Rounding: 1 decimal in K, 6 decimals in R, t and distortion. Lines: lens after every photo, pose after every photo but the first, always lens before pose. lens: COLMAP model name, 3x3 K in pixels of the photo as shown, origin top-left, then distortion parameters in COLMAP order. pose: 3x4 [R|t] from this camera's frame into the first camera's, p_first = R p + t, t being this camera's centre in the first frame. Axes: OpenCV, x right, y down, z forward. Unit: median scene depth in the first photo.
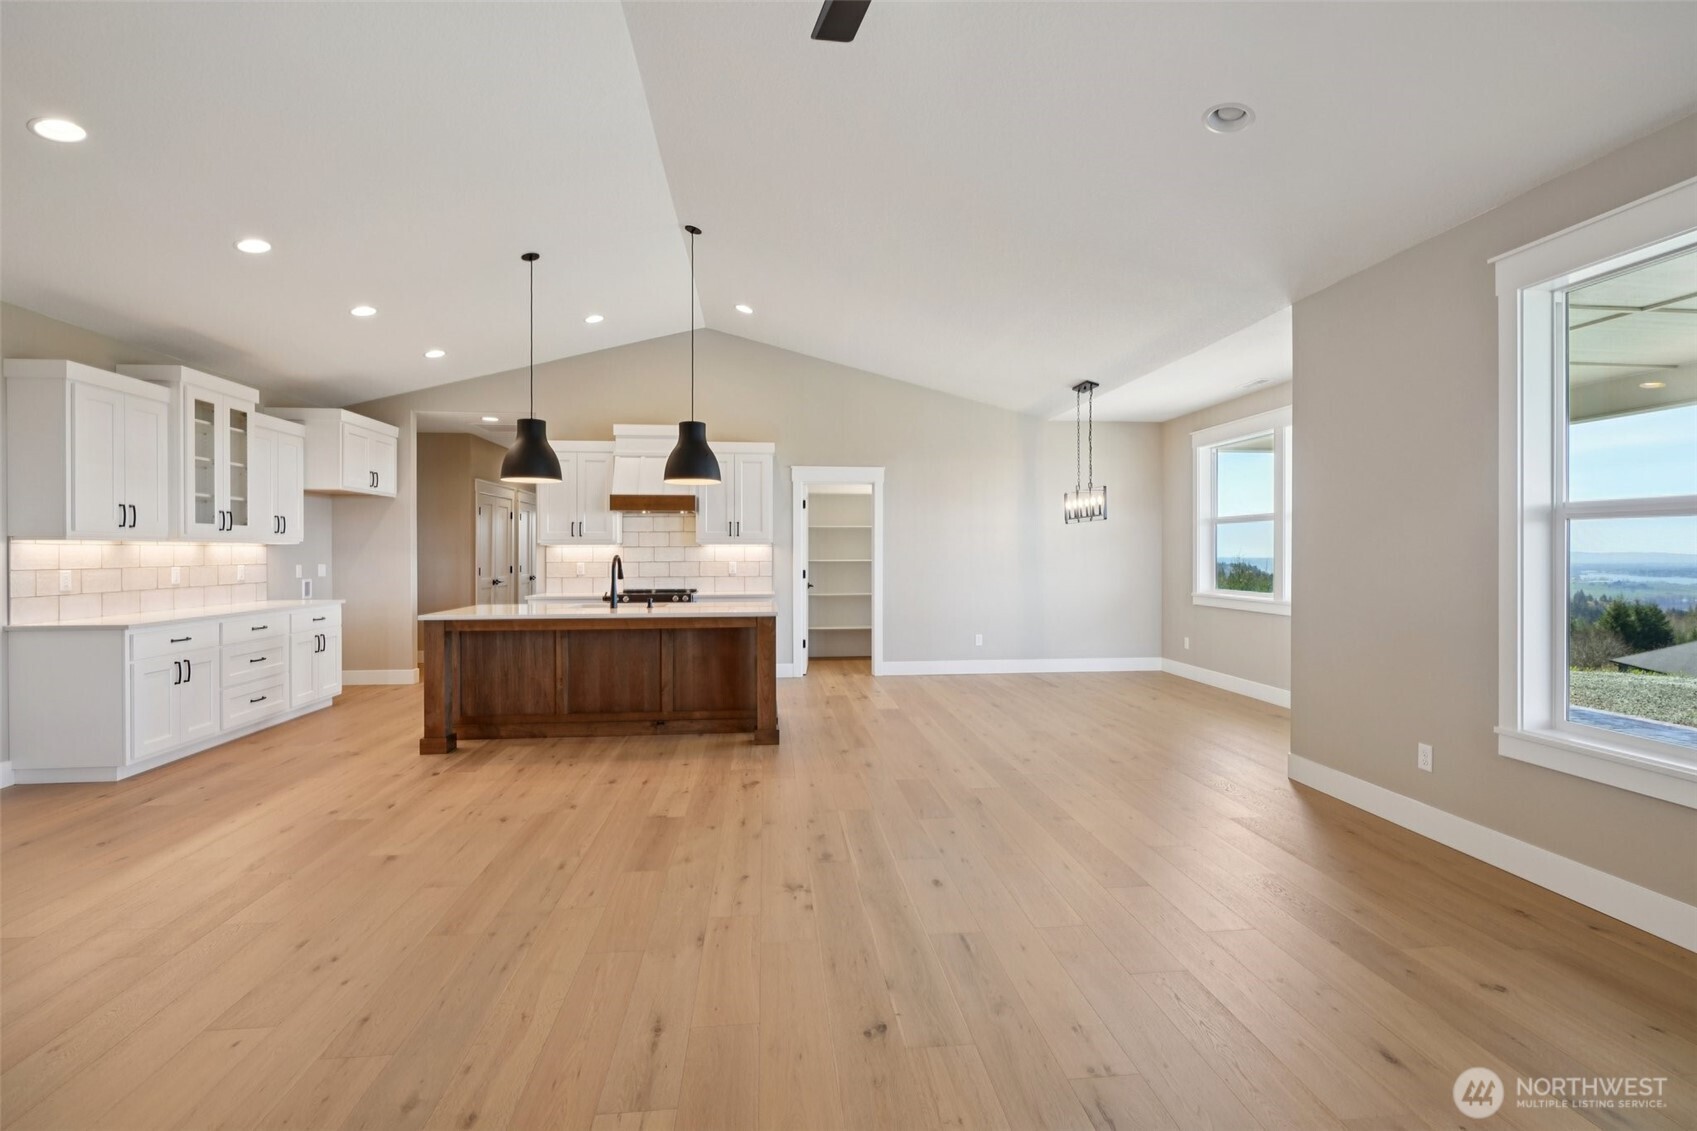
lens RADIAL K [[776.6, 0, 848.6], [0, 776.6, 556.3], [0, 0, 1]] dist [-0.005876, 0.000580]
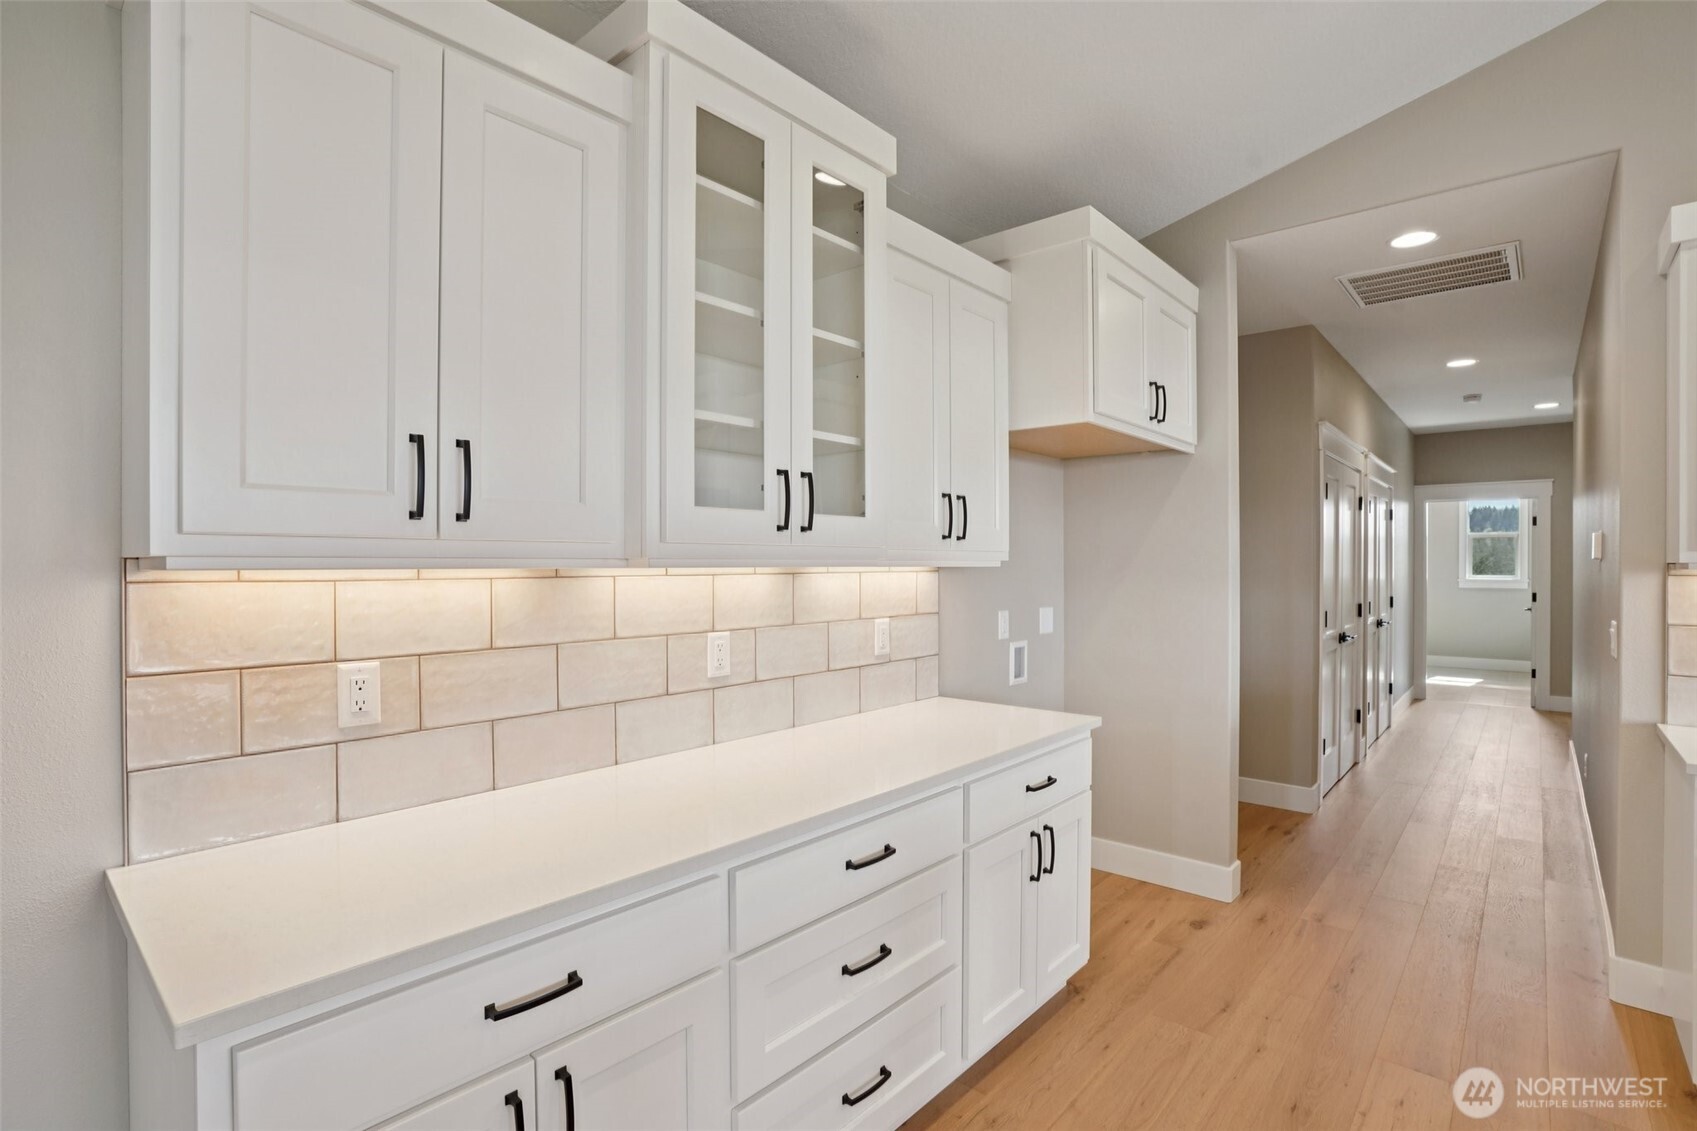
lens RADIAL K [[793.4, 0, 848.5], [0, 793.4, 565.5], [0, 0, 1]] dist [-0.072999, 0.029319]
pose [[0.669366, 0.001078, -0.742932, -0.540190], [-0.003472, 0.999993, -0.001677, -0.018359], [0.742925, 0.003702, 0.669365, 0.788373]]
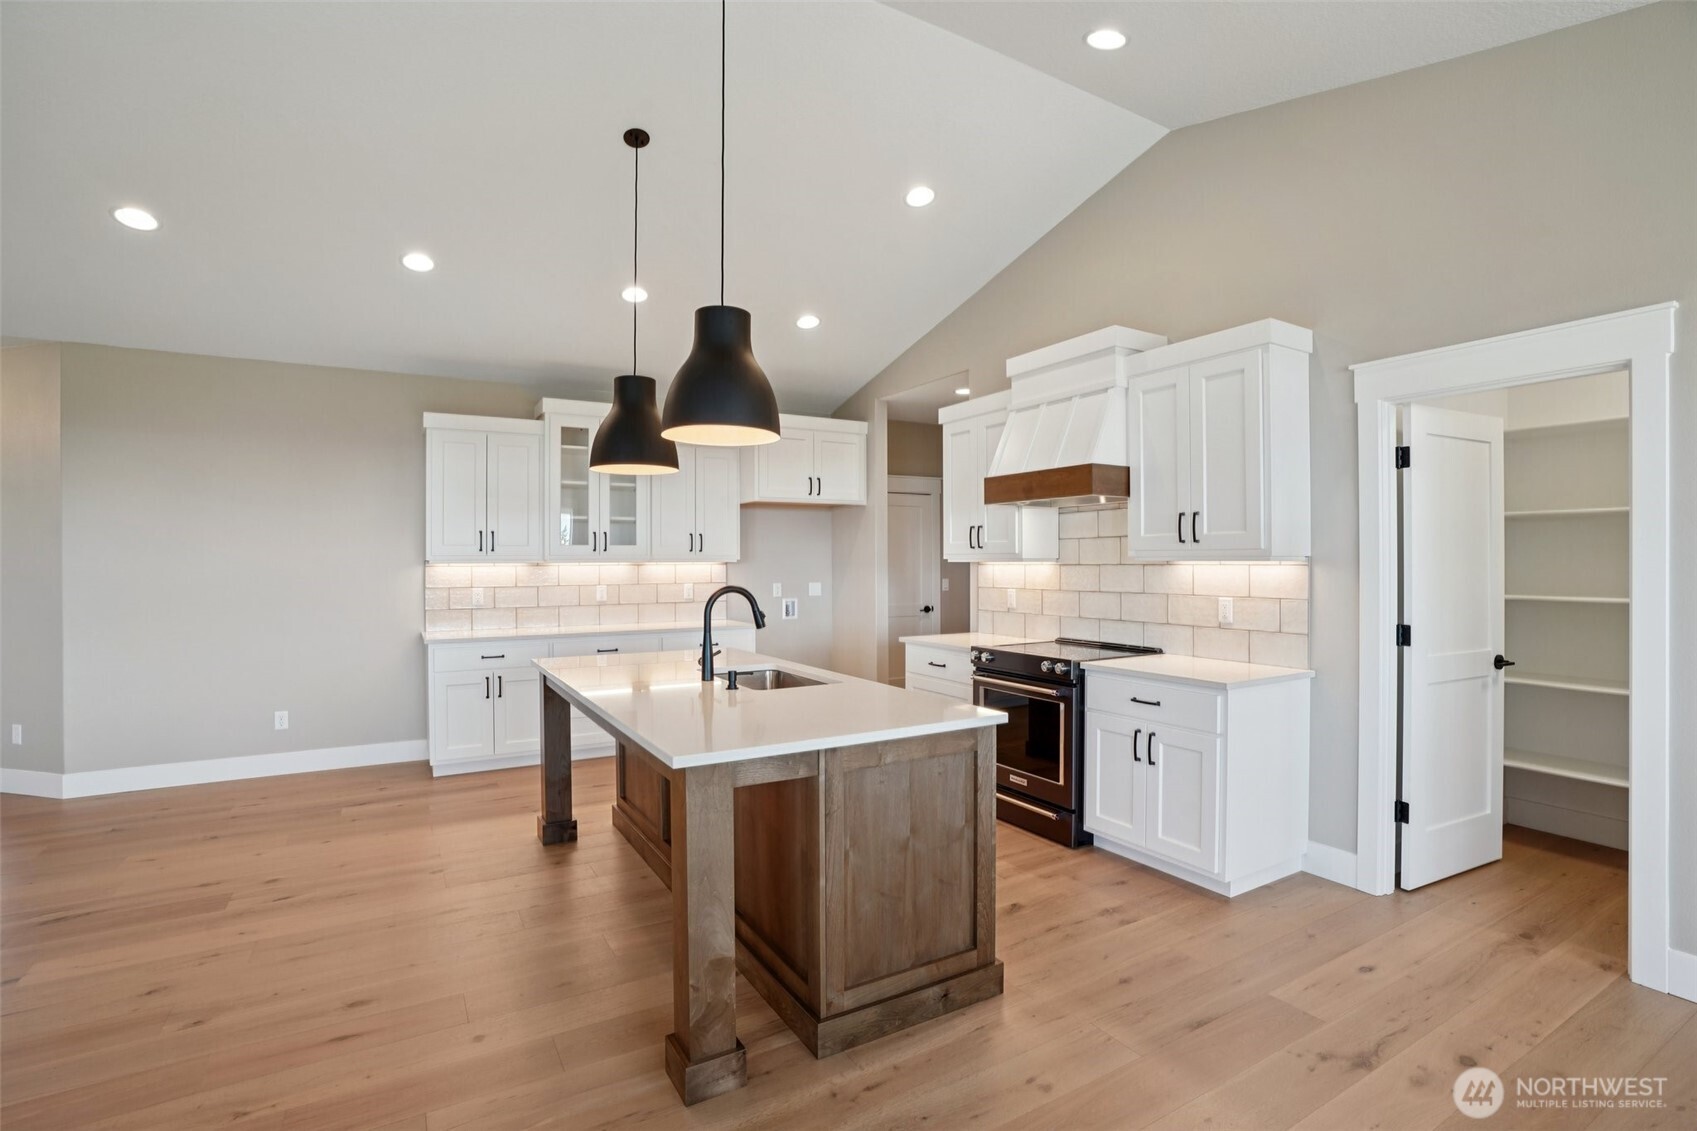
lens RADIAL K [[793.4, 0, 848.5], [0, 793.4, 565.5], [0, 0, 1]] dist [-0.072999, 0.029319]
pose [[0.411692, 0.006204, -0.911302, 0.265848], [-0.001341, 0.999980, 0.006202, -0.020959], [0.911322, -0.001331, 0.411692, 0.862915]]
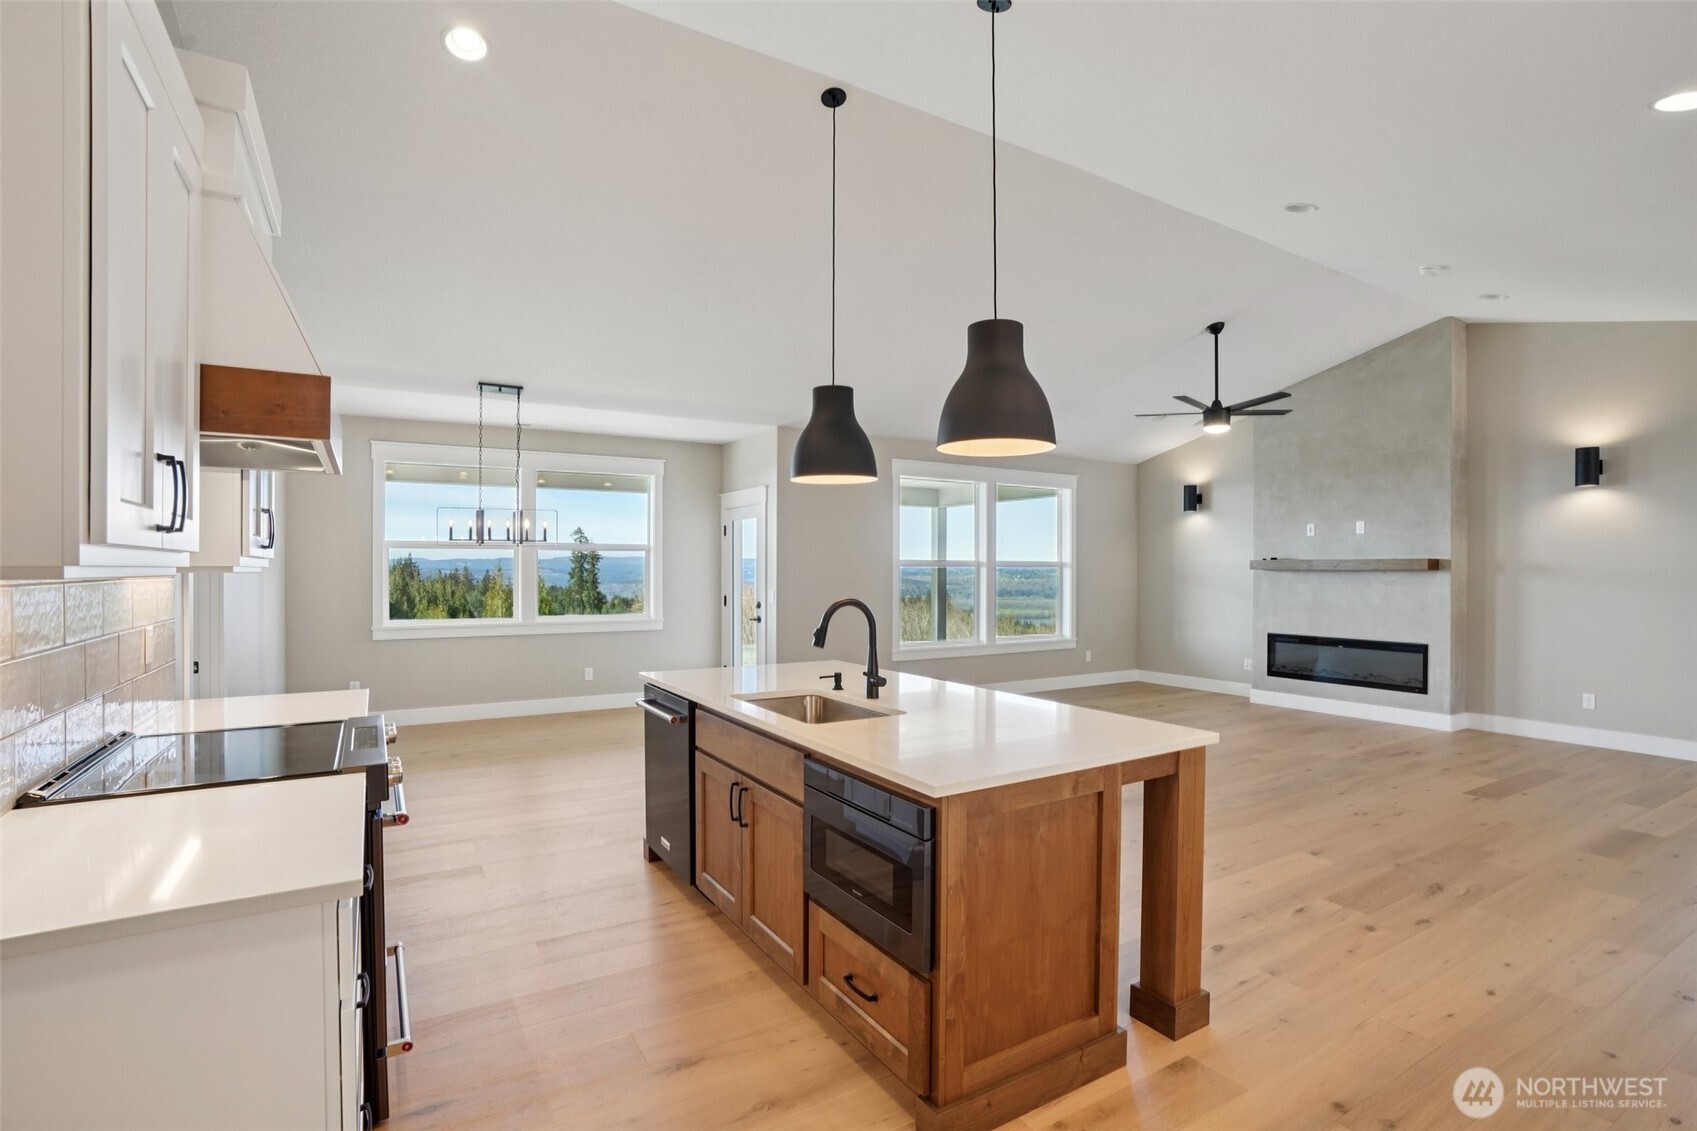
lens RADIAL K [[808.6, 0, 849.9], [0, 808.6, 564.8], [0, 0, 1]] dist [-0.076332, 0.035915]
pose [[-0.427429, 0.004292, 0.904039, -0.806310], [0.003494, 0.999989, -0.003096, -0.024739], [-0.904042, 0.001836, -0.427440, 1.264387]]
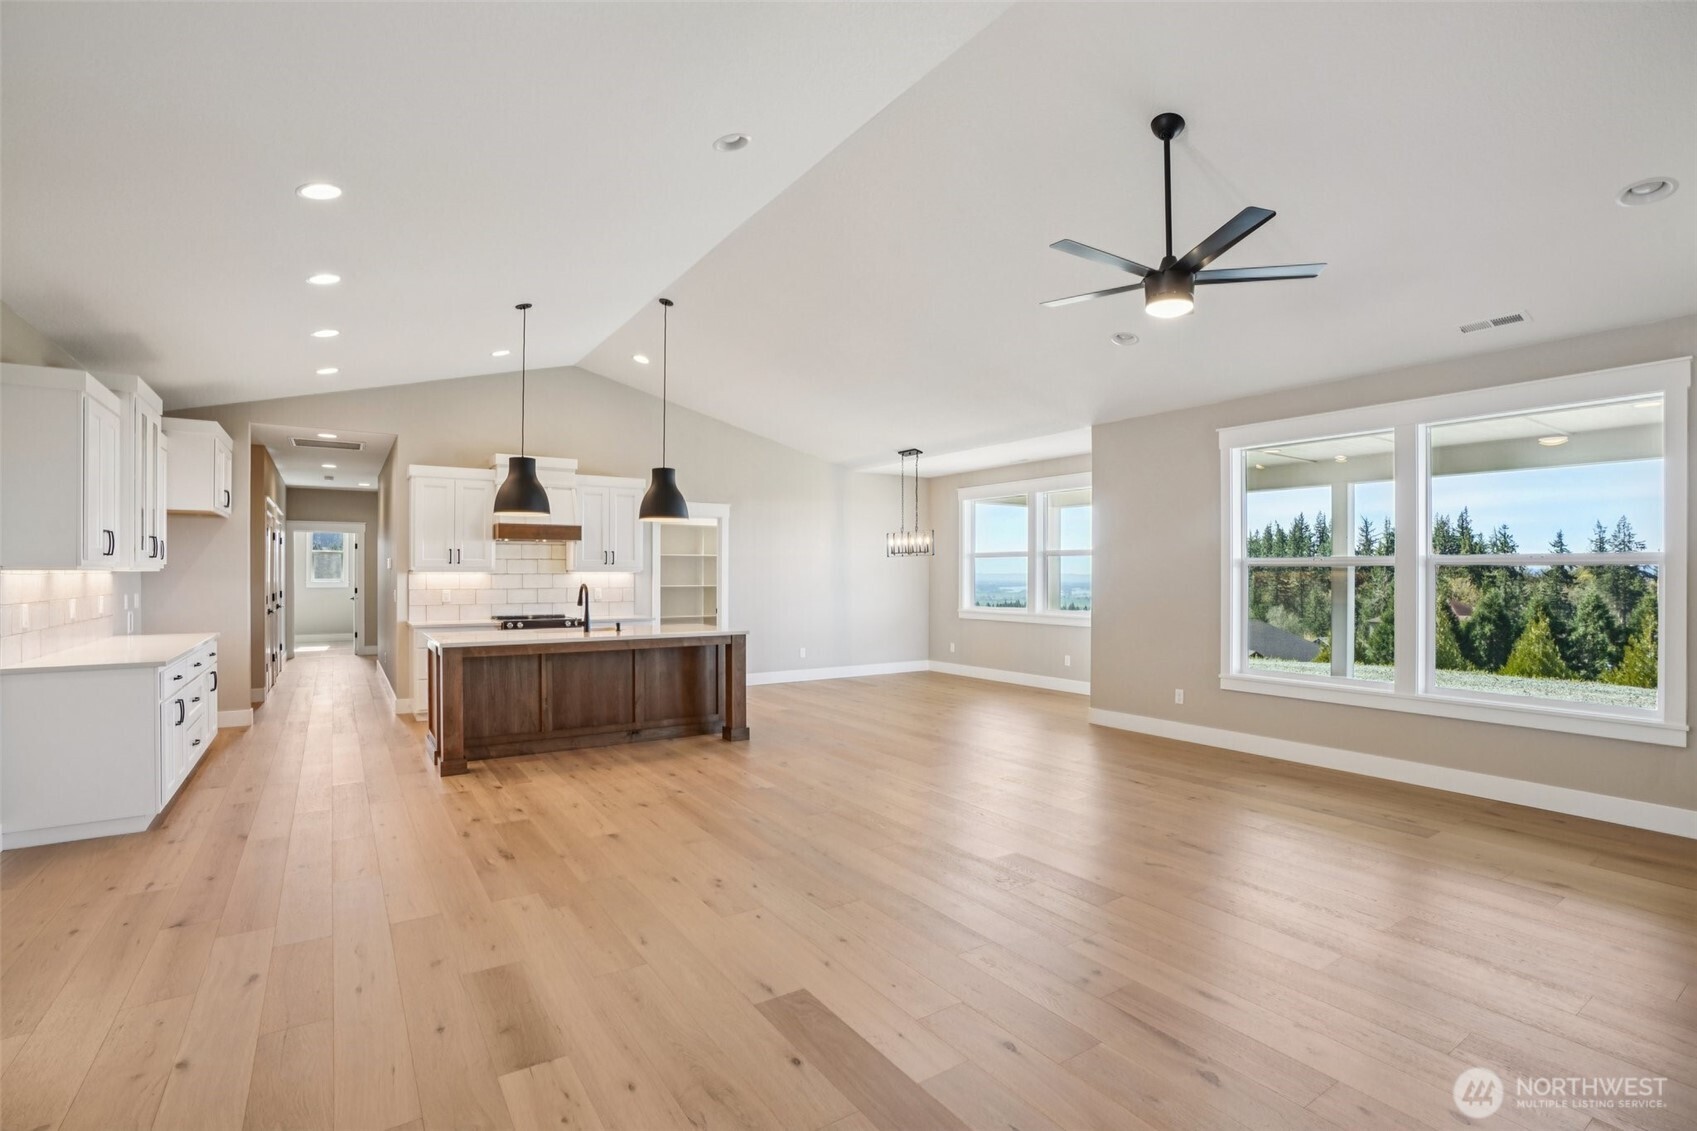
lens RADIAL K [[793.4, 0, 848.5], [0, 793.4, 565.5], [0, 0, 1]] dist [-0.072999, 0.029319]
pose [[0.885746, 0.006825, 0.464121, -0.497380], [0.000017, 0.999891, -0.014736, -0.011271], [-0.464171, 0.013060, 0.885649, -0.162566]]
